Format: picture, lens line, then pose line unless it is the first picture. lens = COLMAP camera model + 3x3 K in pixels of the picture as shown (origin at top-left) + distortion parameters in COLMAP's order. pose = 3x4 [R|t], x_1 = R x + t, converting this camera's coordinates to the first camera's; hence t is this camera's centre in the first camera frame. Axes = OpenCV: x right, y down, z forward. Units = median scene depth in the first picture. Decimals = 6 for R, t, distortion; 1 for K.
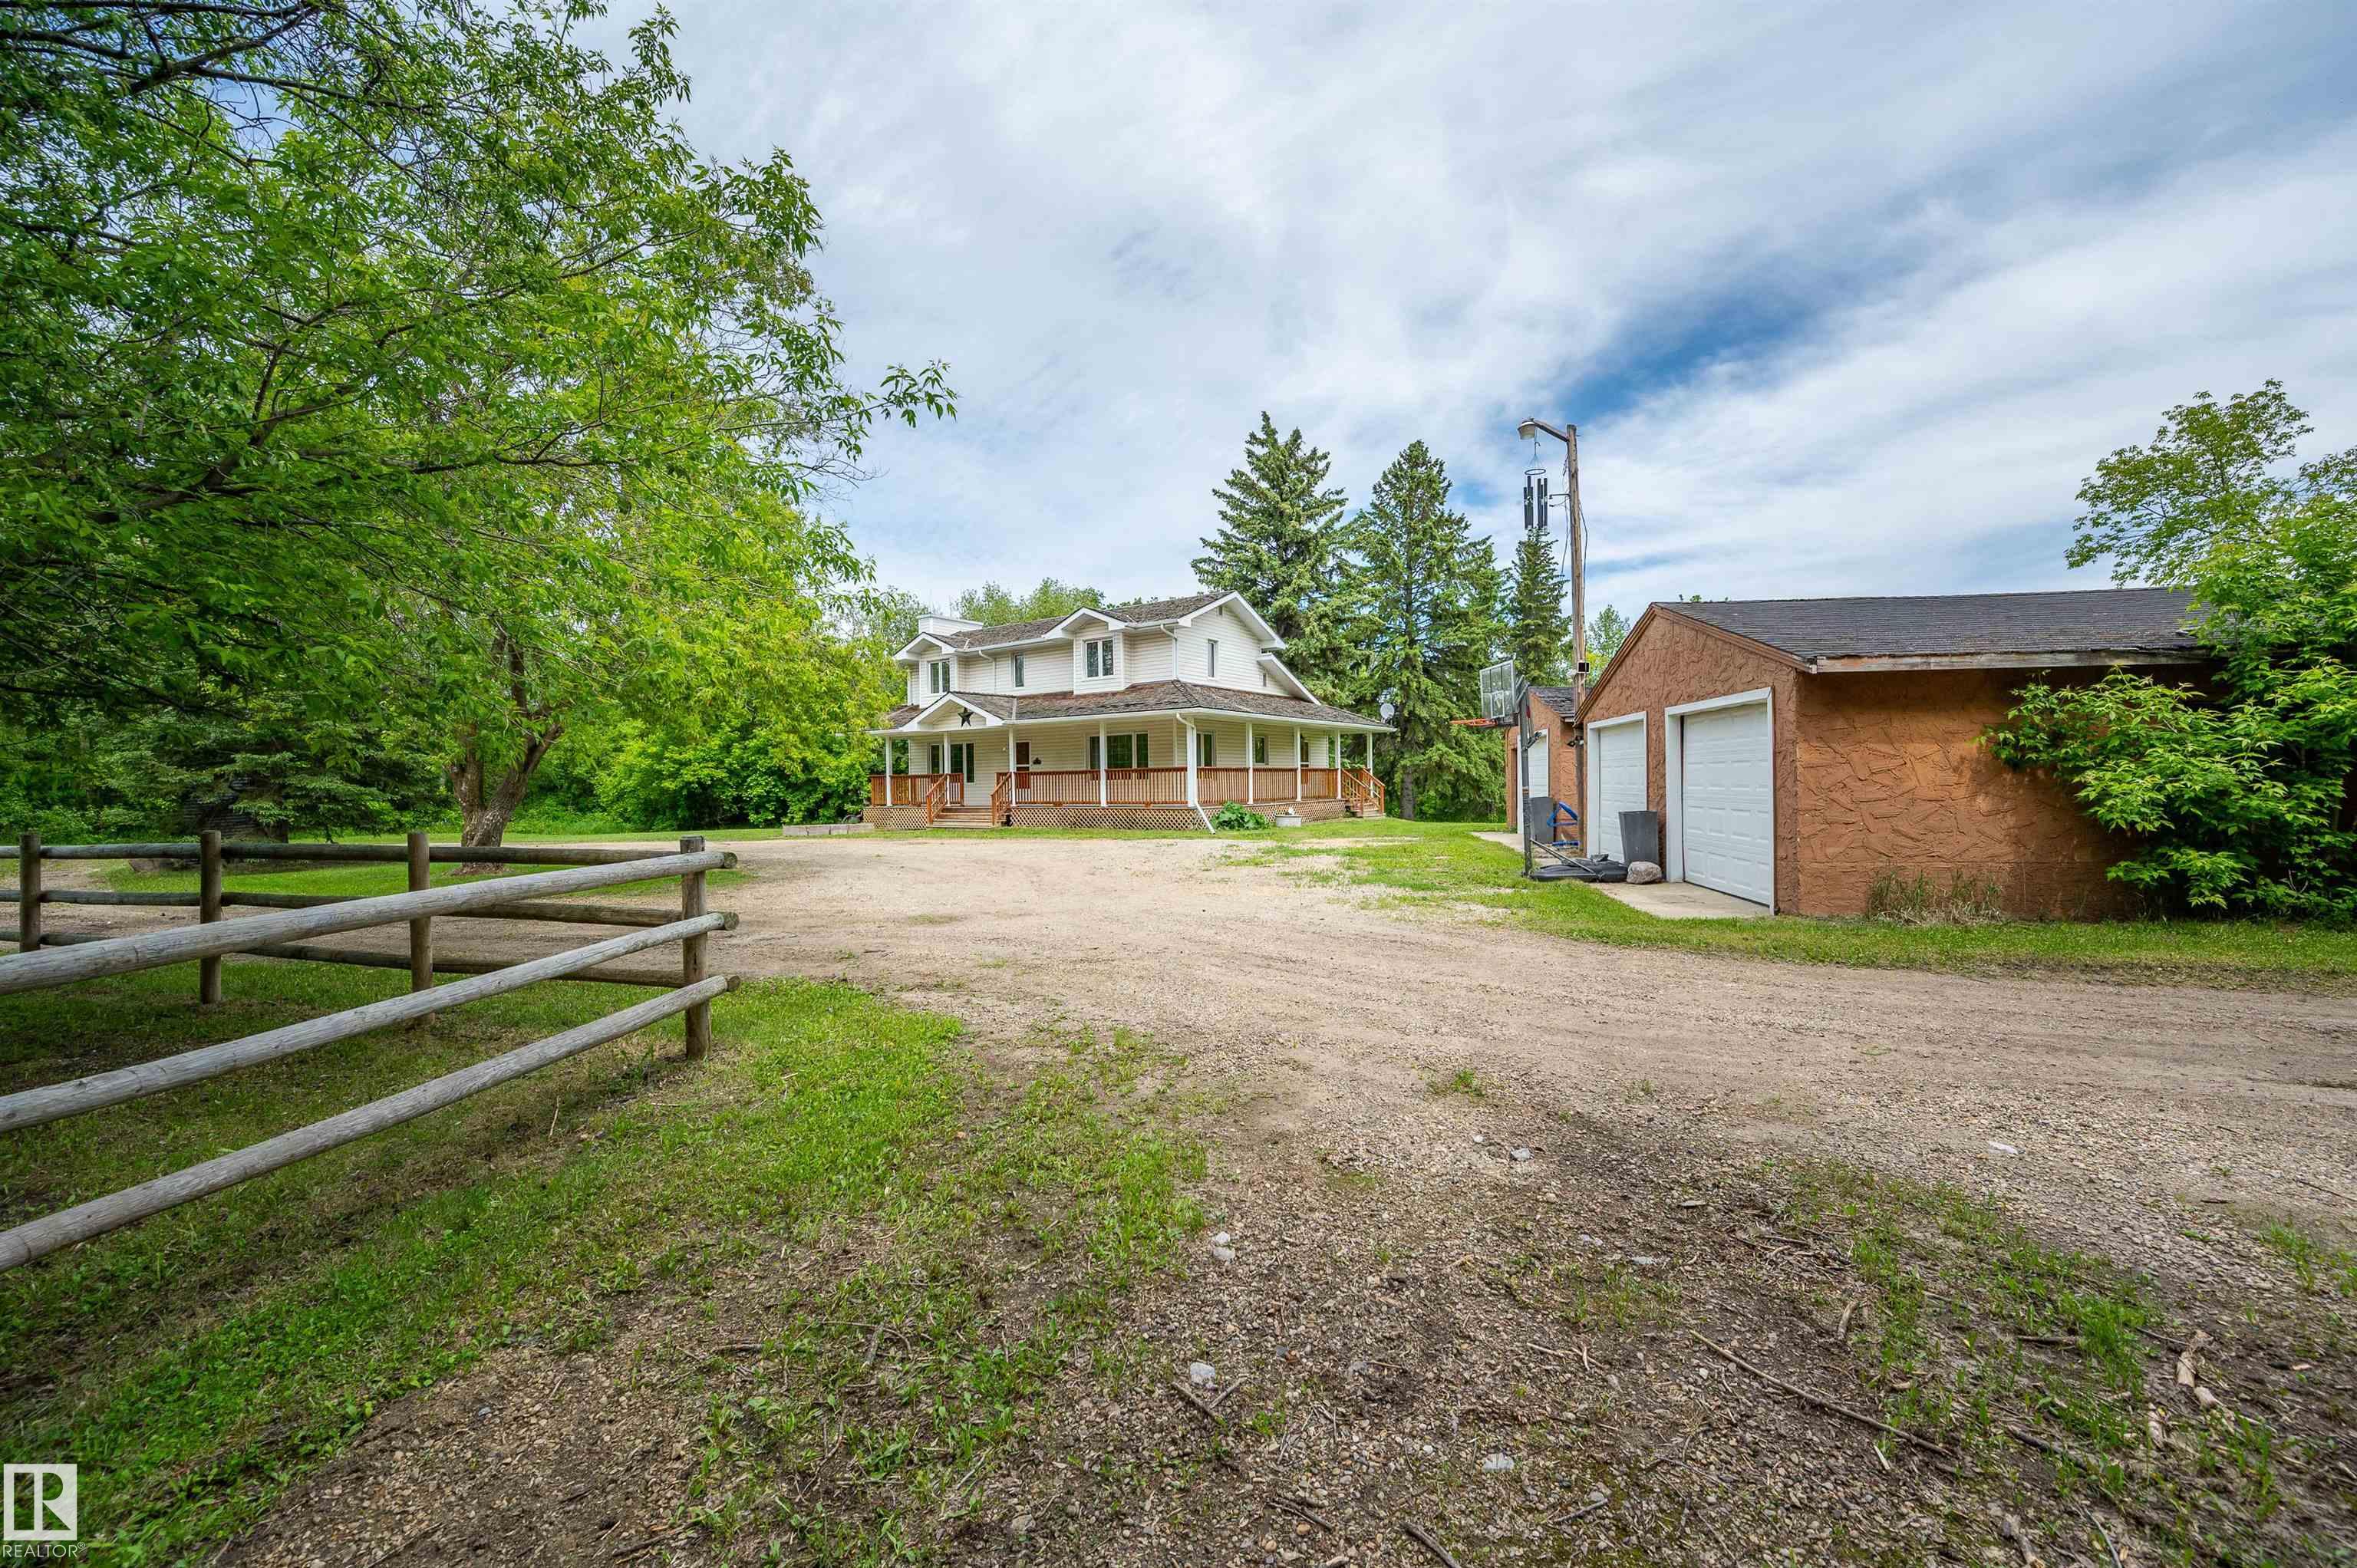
lens RADIAL K [[919.1, 0, 1182.3], [0, 919.1, 780.6], [0, 0, 1]] dist [-0.006163, 0.000136]
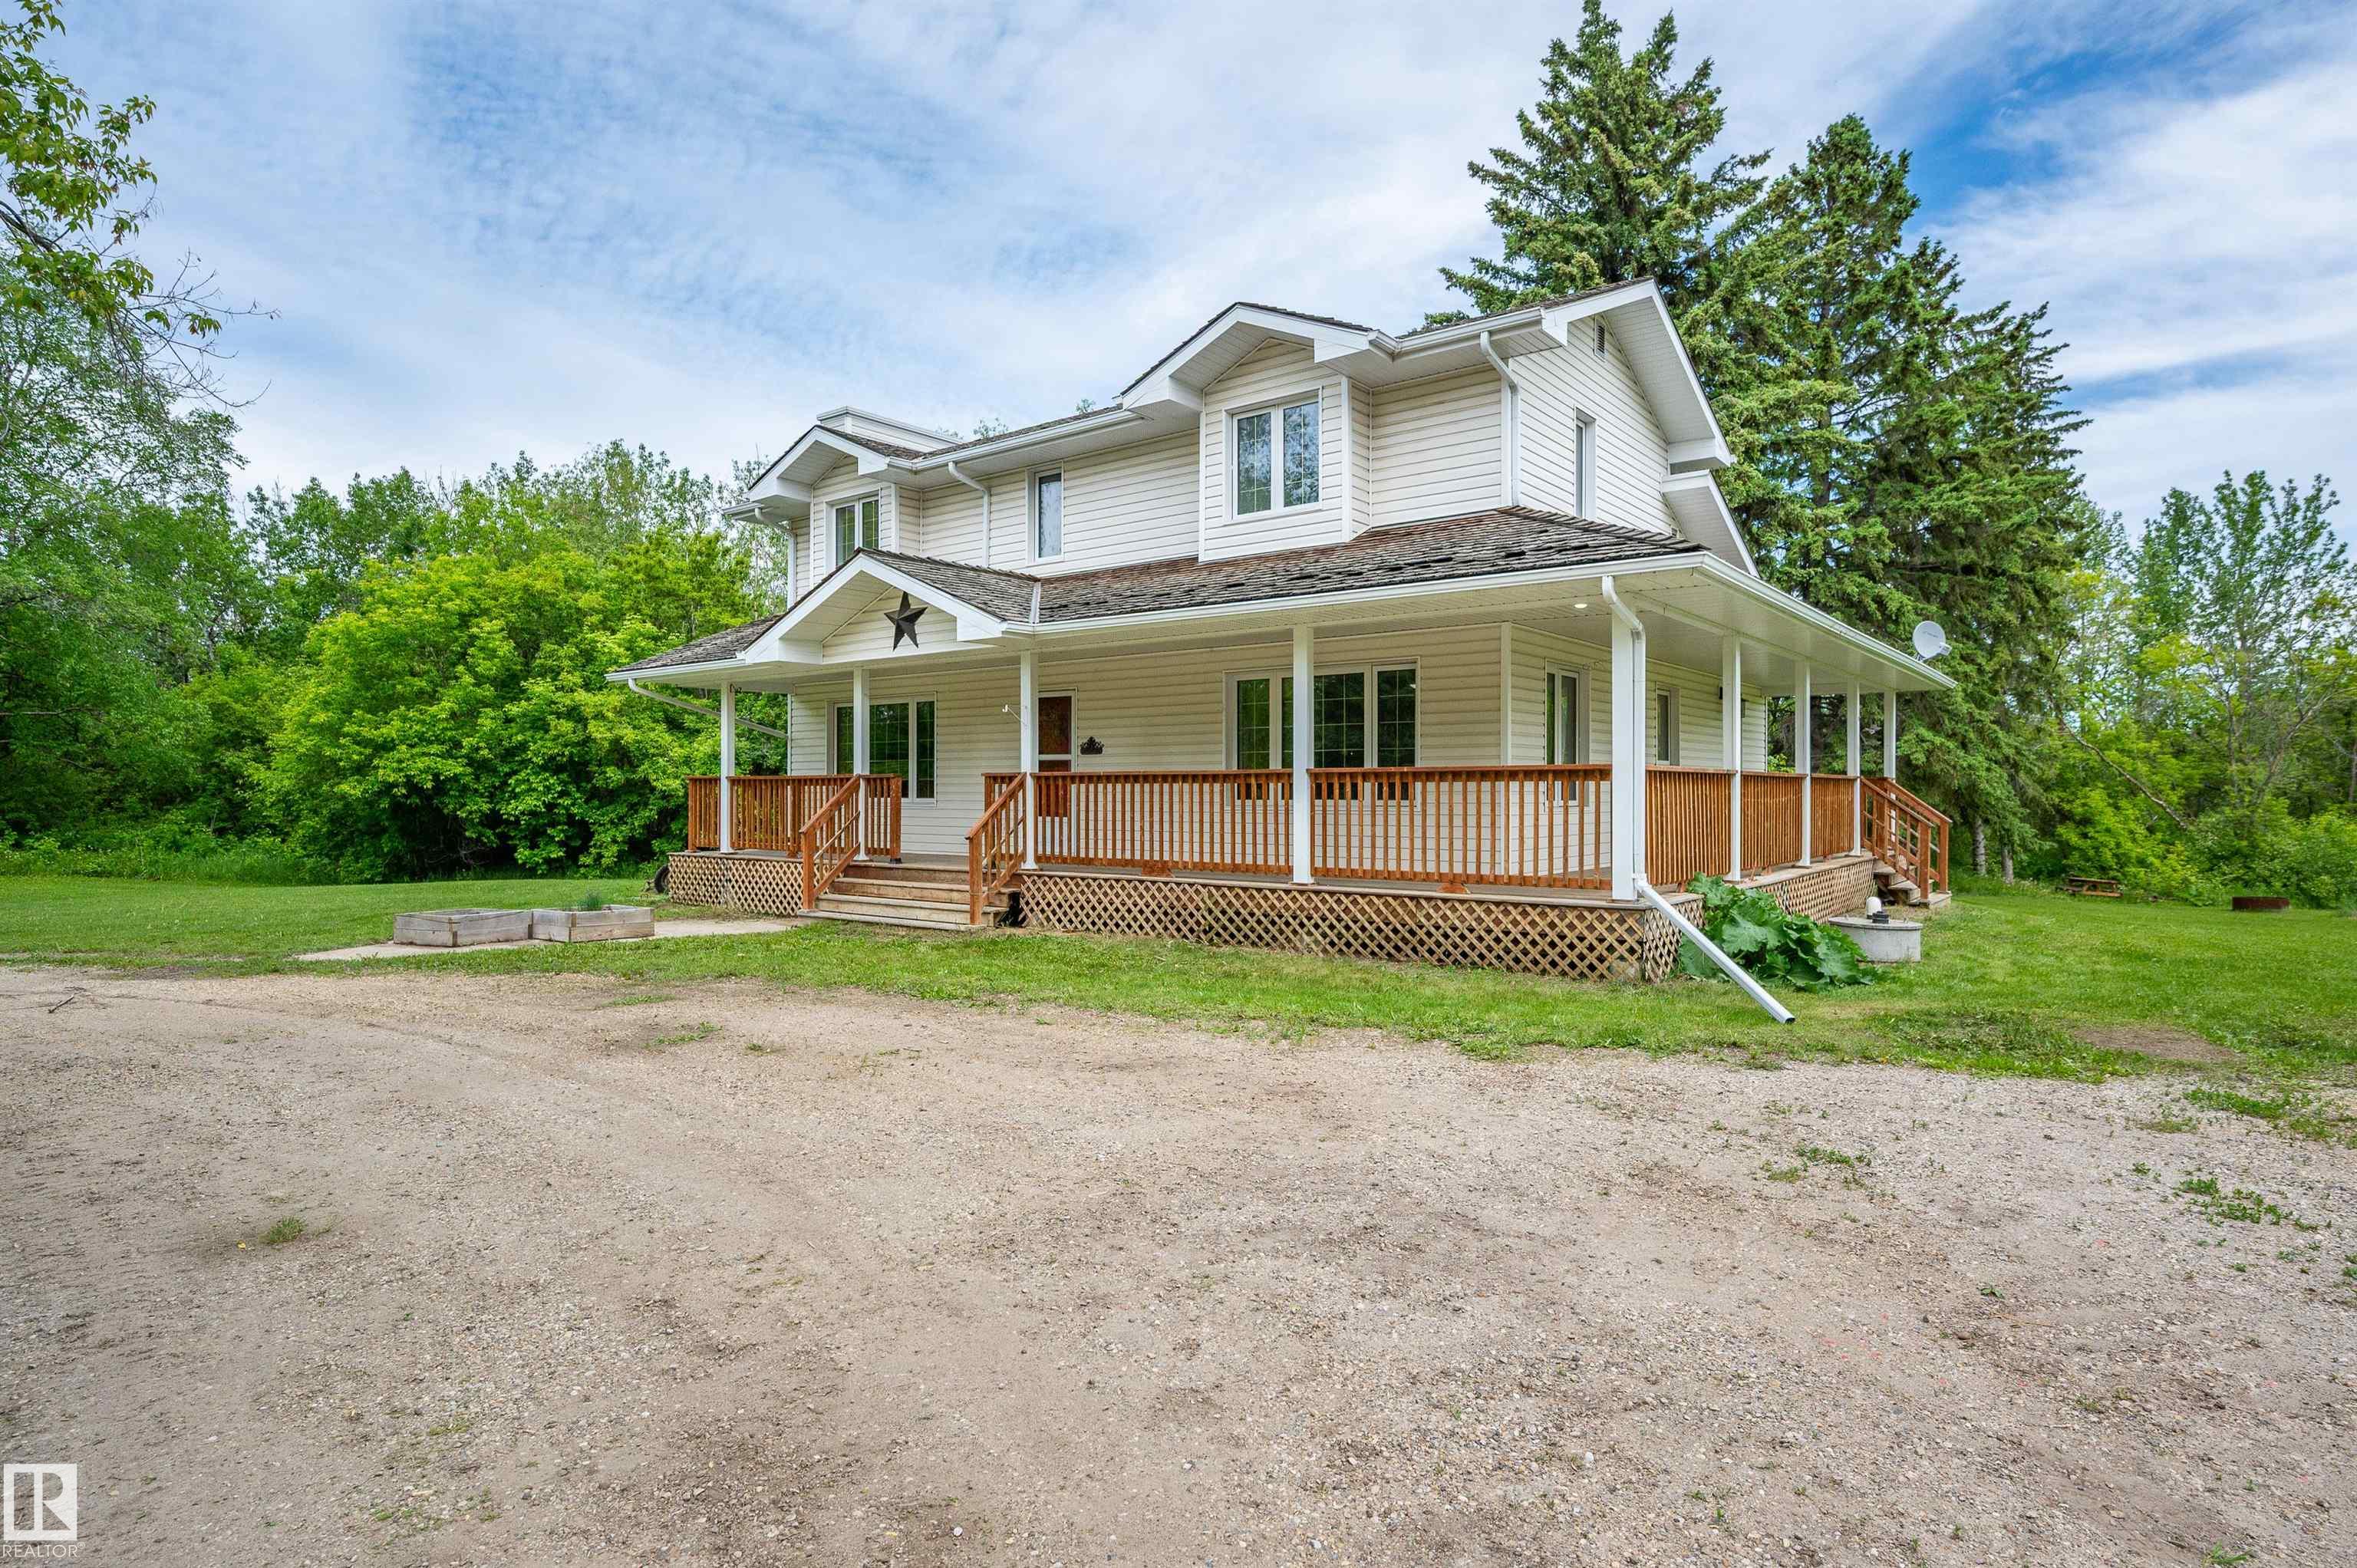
lens RADIAL K [[1264.5, 0, 1182.0], [0, 1264.5, 793.5], [0, 0, 1]] dist [-0.014041, 0.000953]
pose [[0.998102, 0.016535, -0.059321, -0.070720], [-0.016288, 0.999857, 0.004647, -0.003486], [0.059390, -0.003672, 0.998228, 0.378390]]
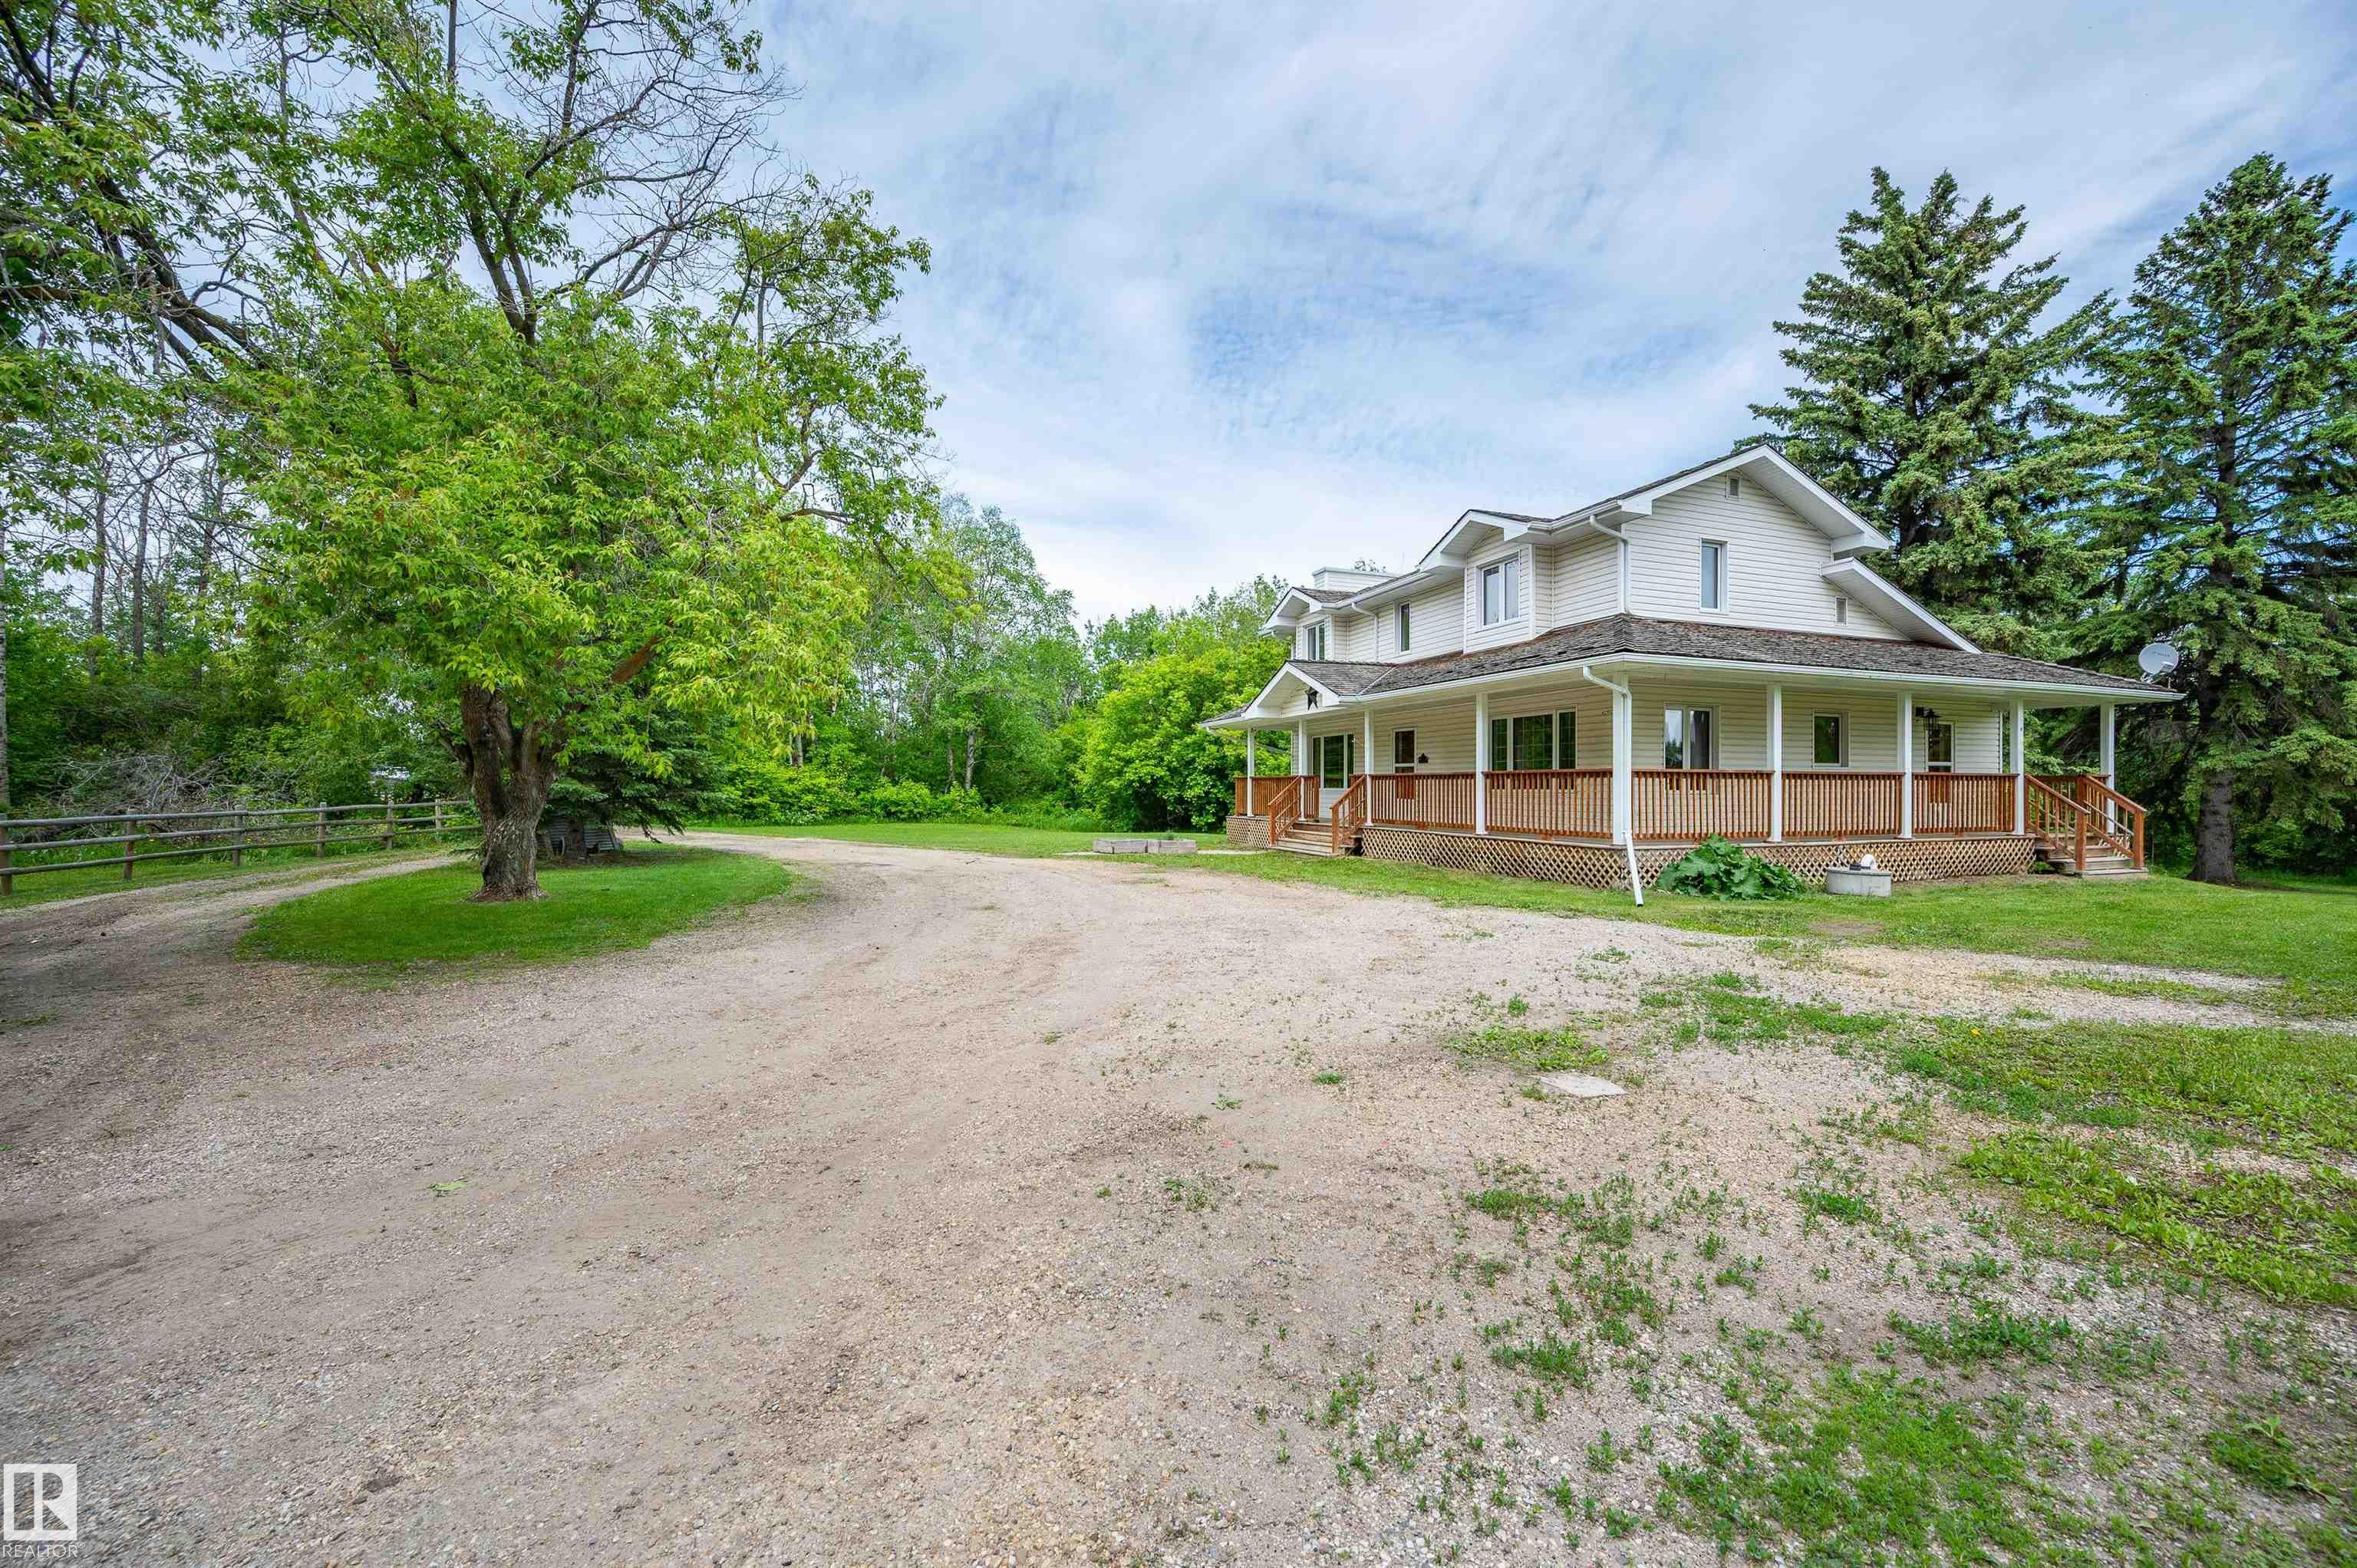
lens RADIAL K [[919.1, 0, 1199.7], [0, 919.1, 780.7], [0, 0, 1]] dist [-0.006163, 0.000136]
pose [[0.824968, 0.015837, -0.564957, 0.069962], [-0.015562, 0.999865, 0.005305, -0.004664], [0.564965, 0.004415, 0.825103, 0.280469]]
